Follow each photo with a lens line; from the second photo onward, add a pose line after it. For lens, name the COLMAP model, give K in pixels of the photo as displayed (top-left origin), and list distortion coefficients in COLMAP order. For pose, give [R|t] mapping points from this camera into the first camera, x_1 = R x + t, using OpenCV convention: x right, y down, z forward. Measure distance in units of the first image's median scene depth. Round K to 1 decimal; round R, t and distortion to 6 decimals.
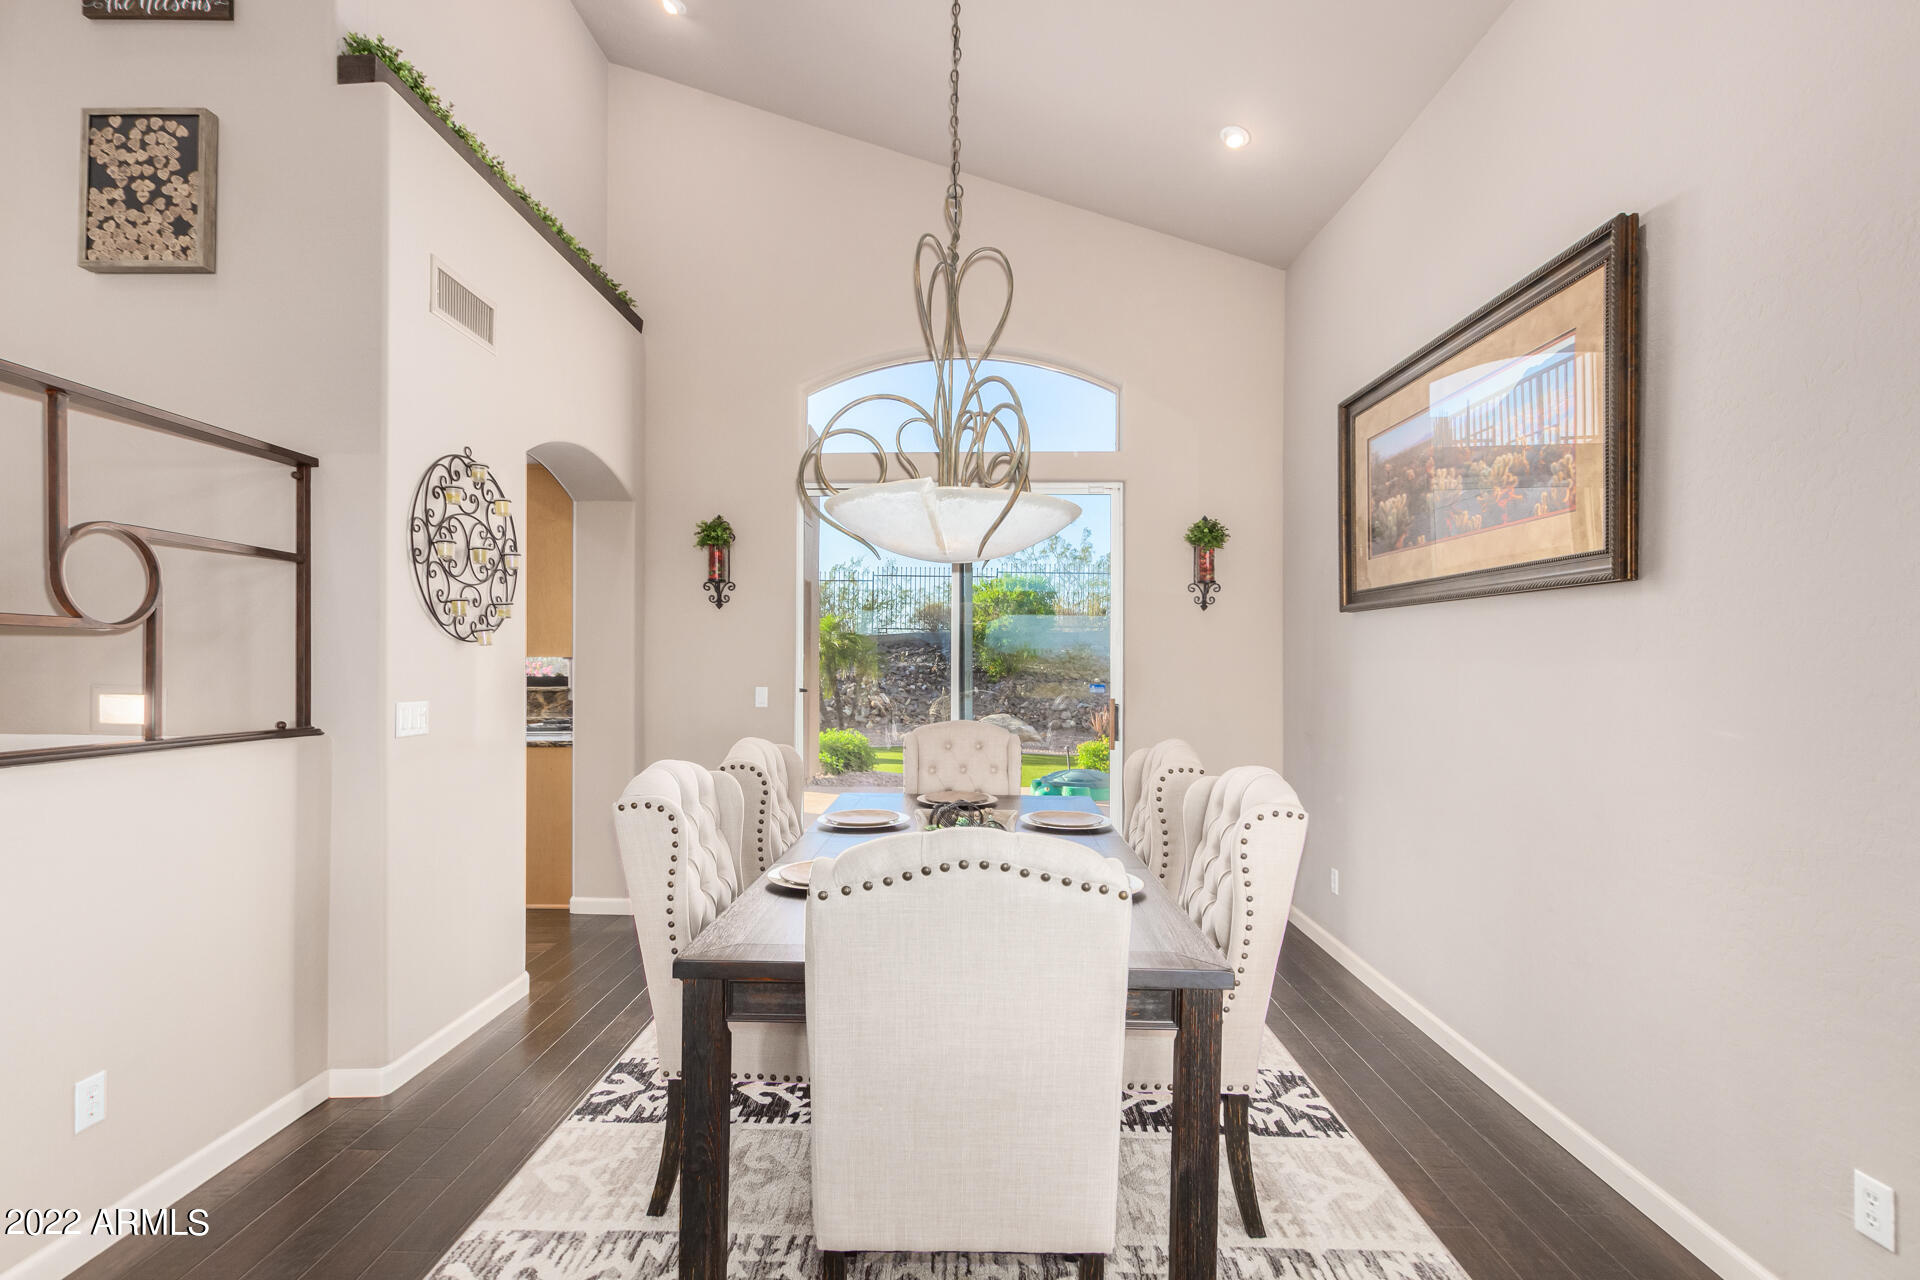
lens RADIAL K [[883.3, 0, 956.8], [0, 883.3, 657.5], [0, 0, 1]] dist [0.002660, -0.000545]
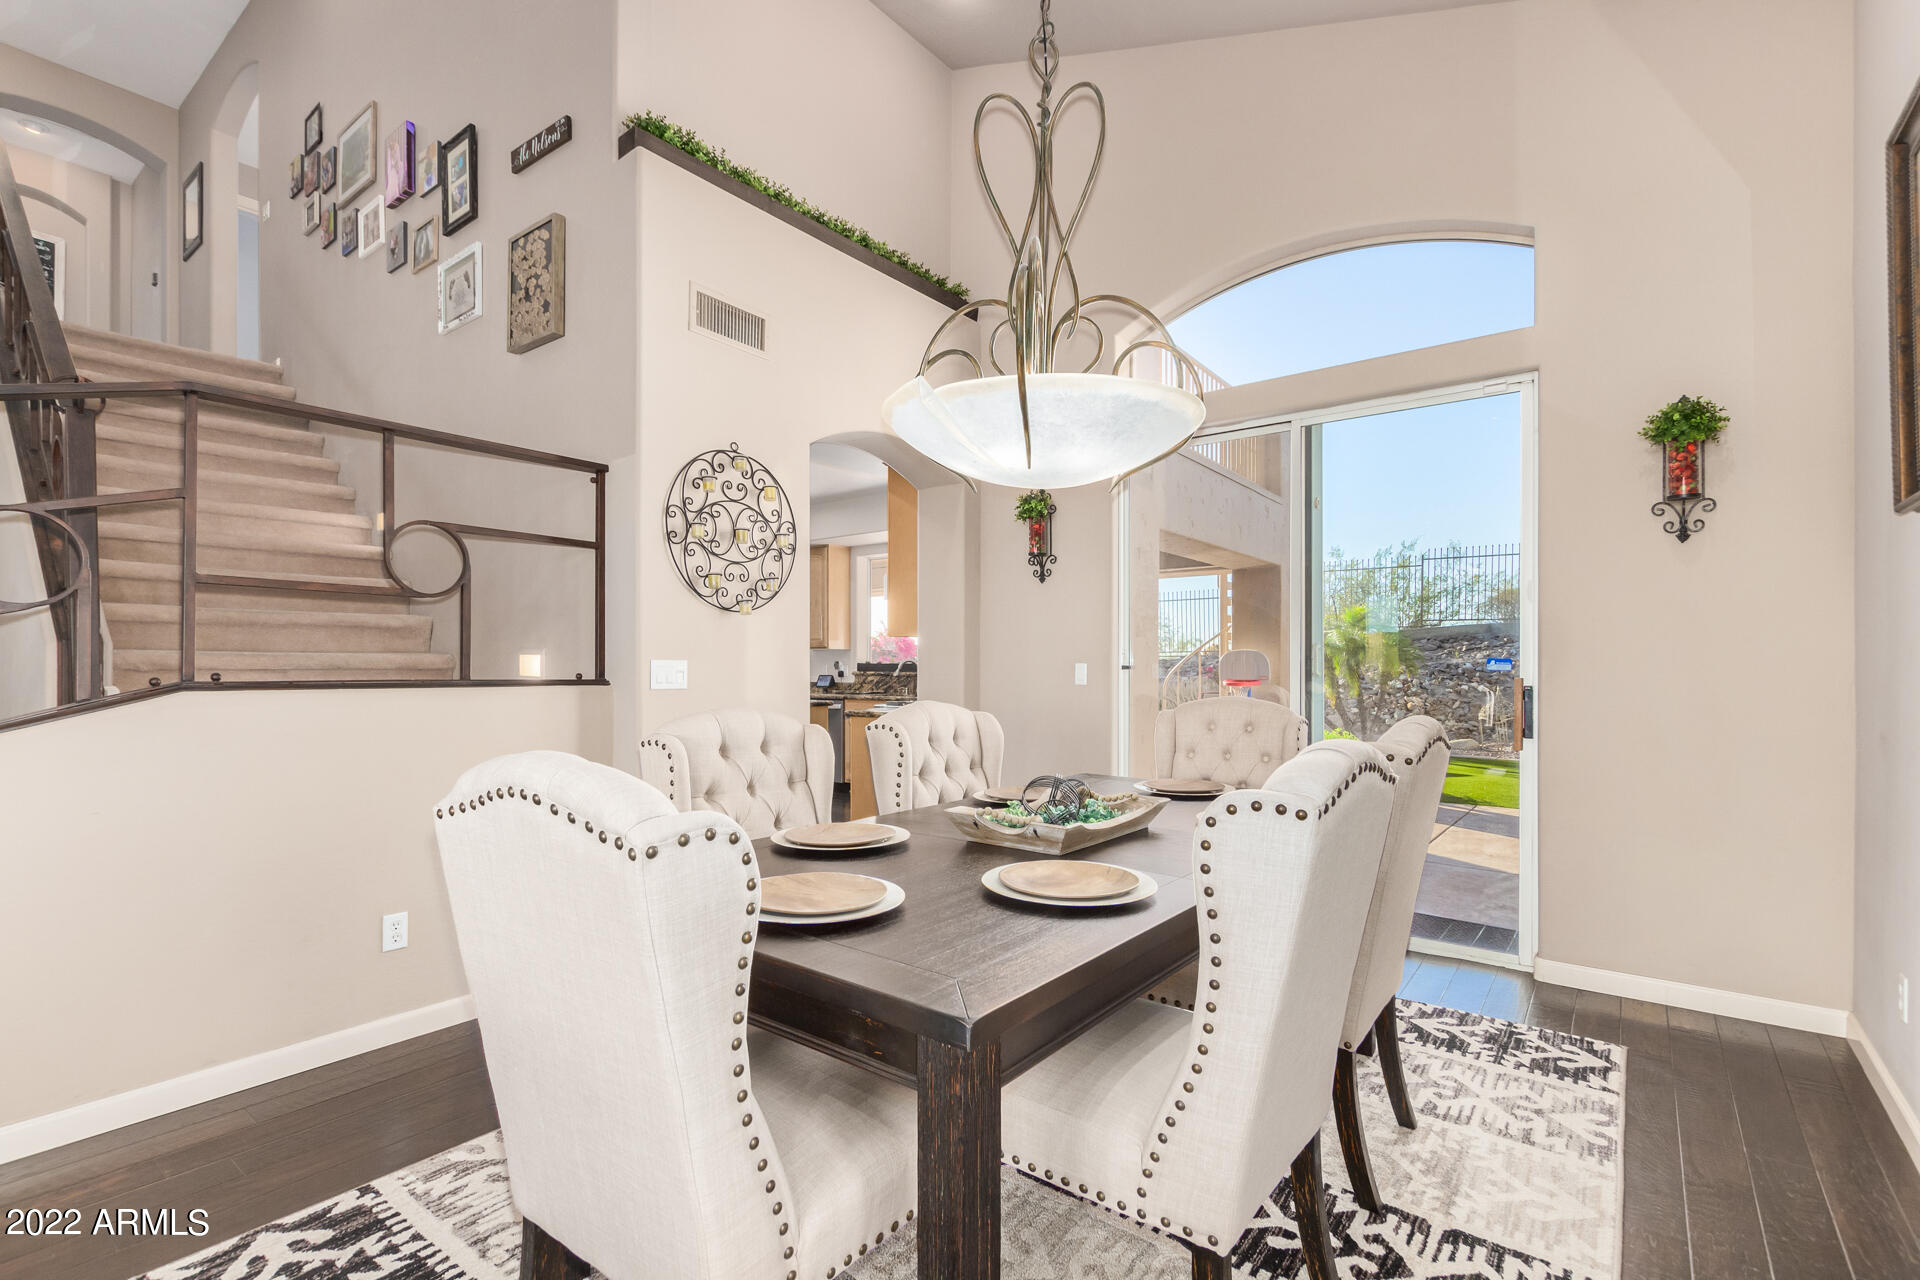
lens RADIAL K [[883.3, 0, 958.2], [0, 883.3, 658.2], [0, 0, 1]] dist [0.002660, -0.000545]
pose [[0.804828, -0.006703, -0.593470, 0.384794], [0.004228, 0.999976, -0.005560, 0.053249], [0.593493, 0.001966, 0.804837, 0.267236]]
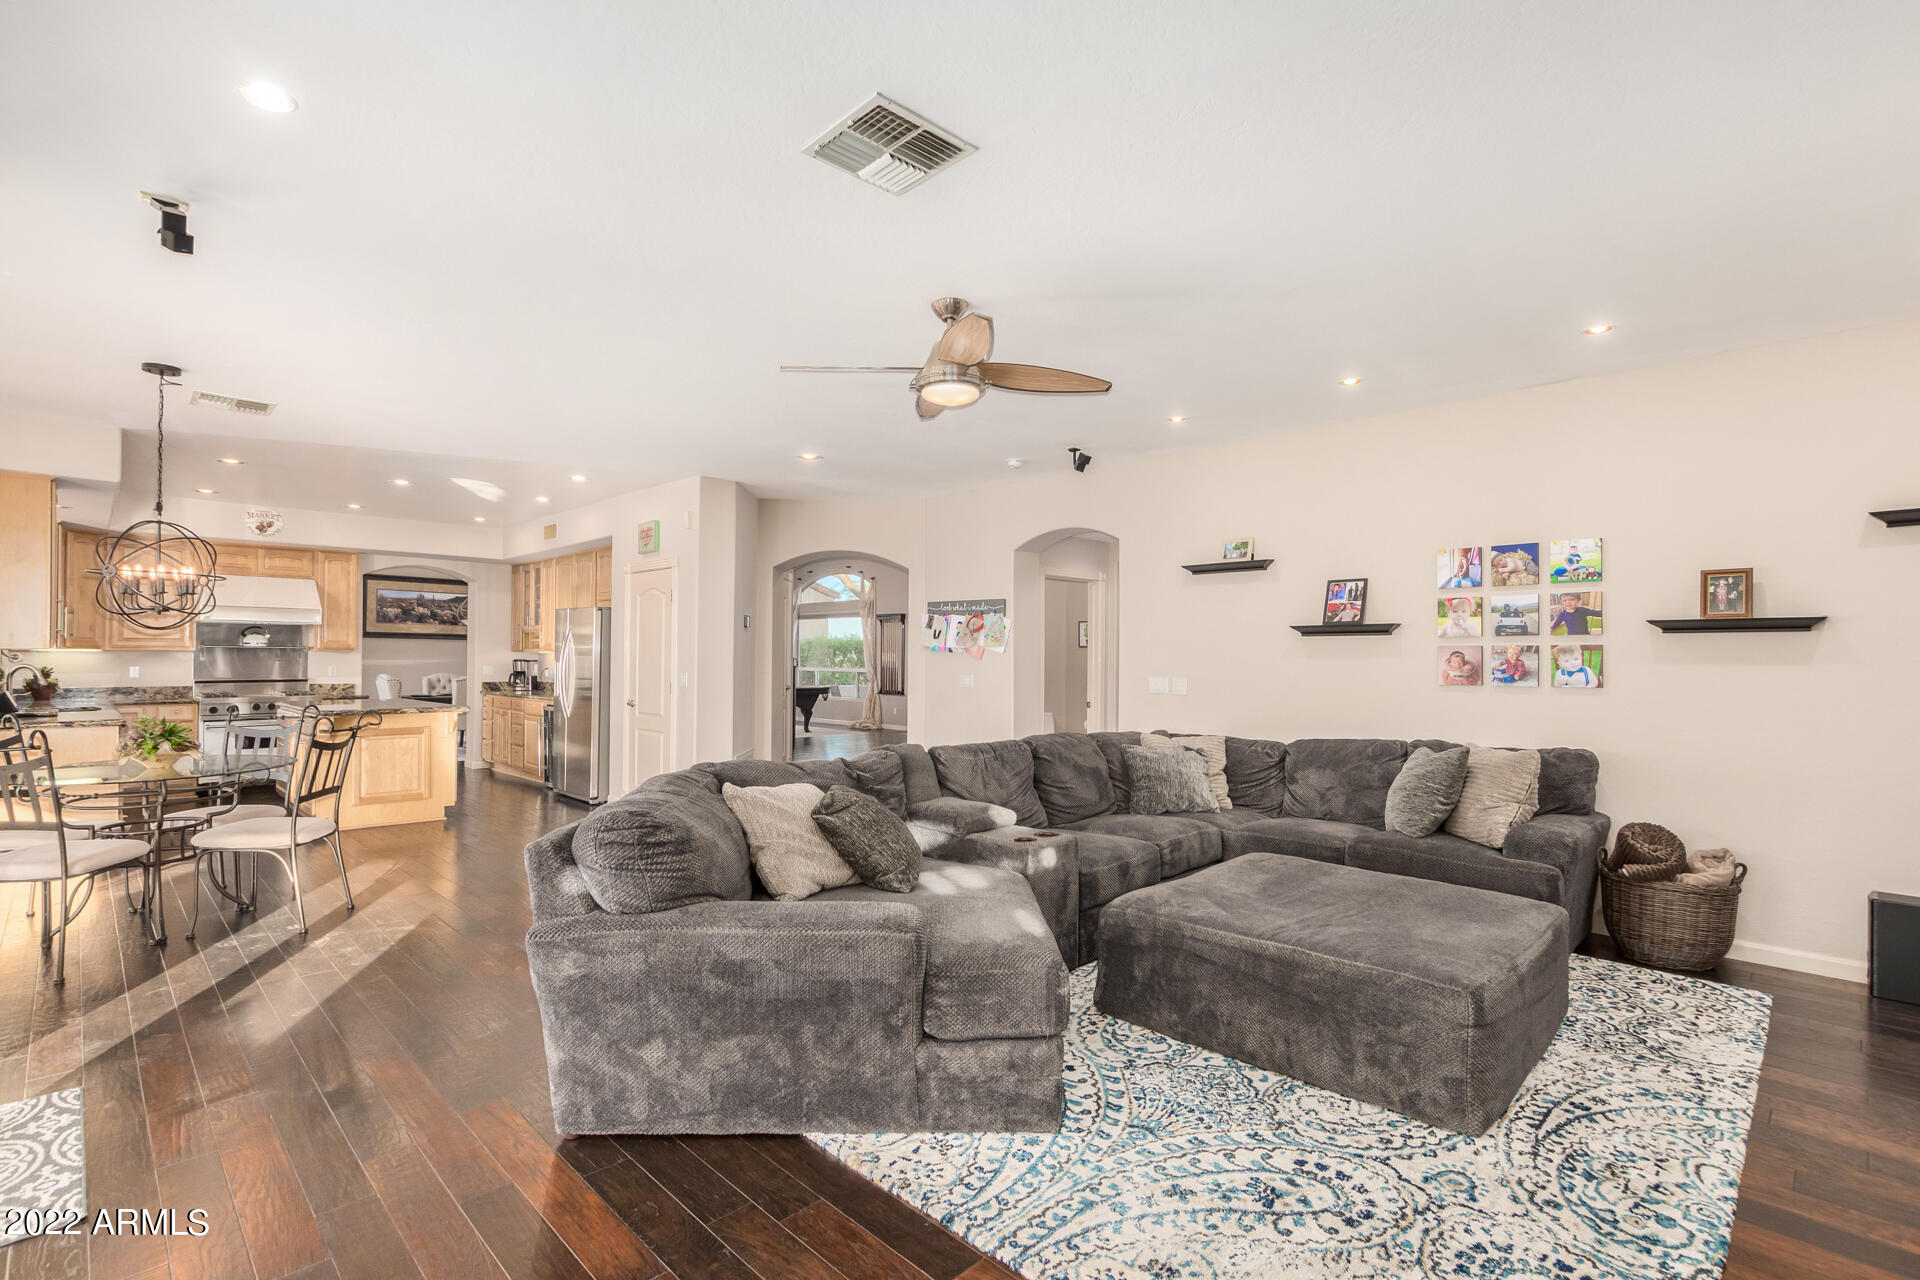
lens RADIAL K [[883.3, 0, 954.8], [0, 883.3, 644.8], [0, 0, 1]] dist [0.002660, -0.000545]
pose [[-0.718857, 0.001969, 0.695155, -4.556486], [-0.012995, 0.999783, -0.016269, 0.001203], [-0.695036, -0.020729, -0.718676, 2.421554]]
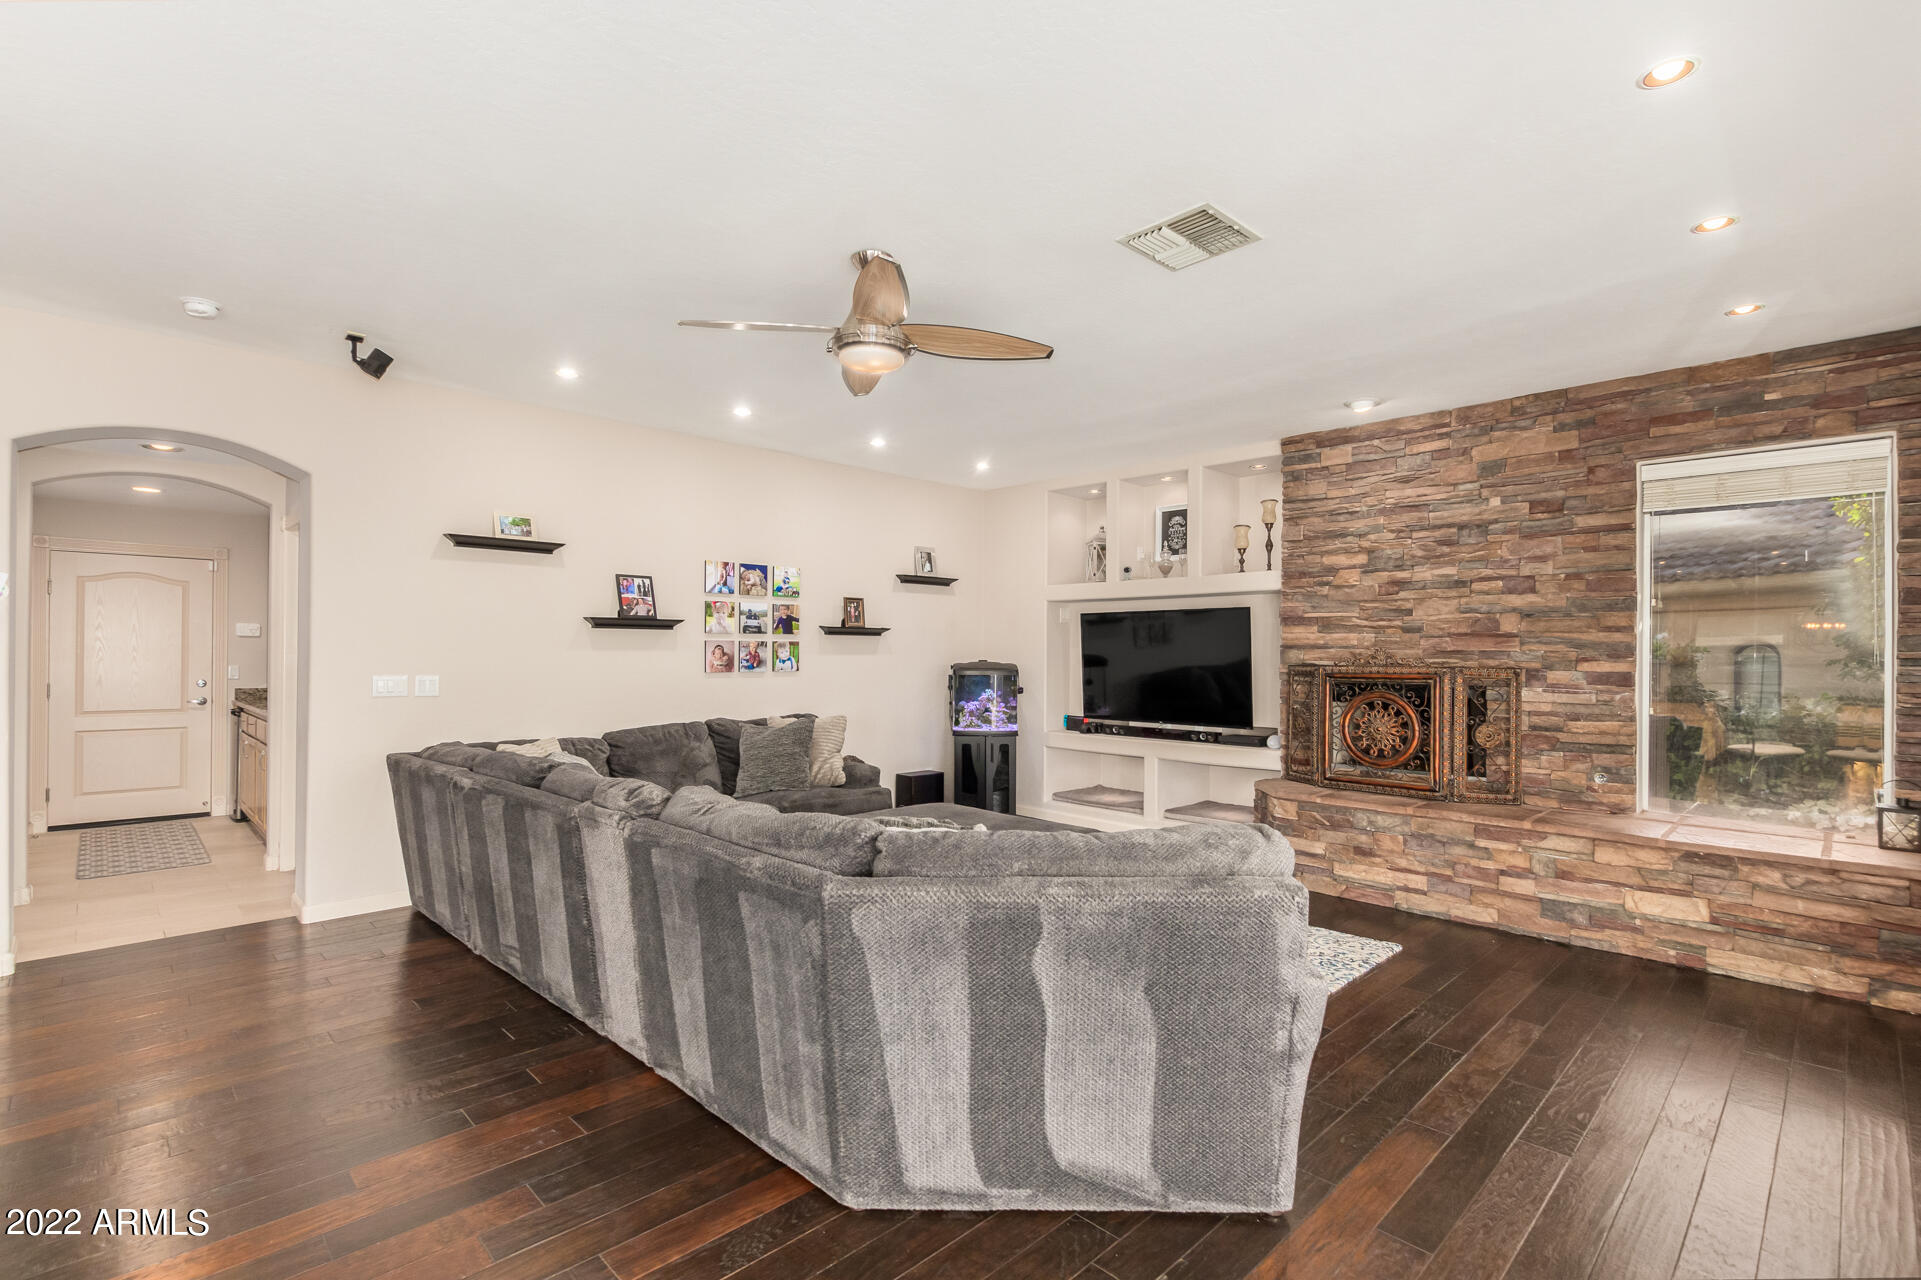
lens RADIAL K [[883.8, 0, 962.6], [0, 883.8, 652.7], [0, 0, 1]] dist [0.002660, -0.000545]
pose [[-0.695233, -0.009784, -0.718718, -3.037313], [-0.004463, 0.999947, -0.009295, 0.008578], [0.718770, -0.003254, -0.695240, 2.400128]]
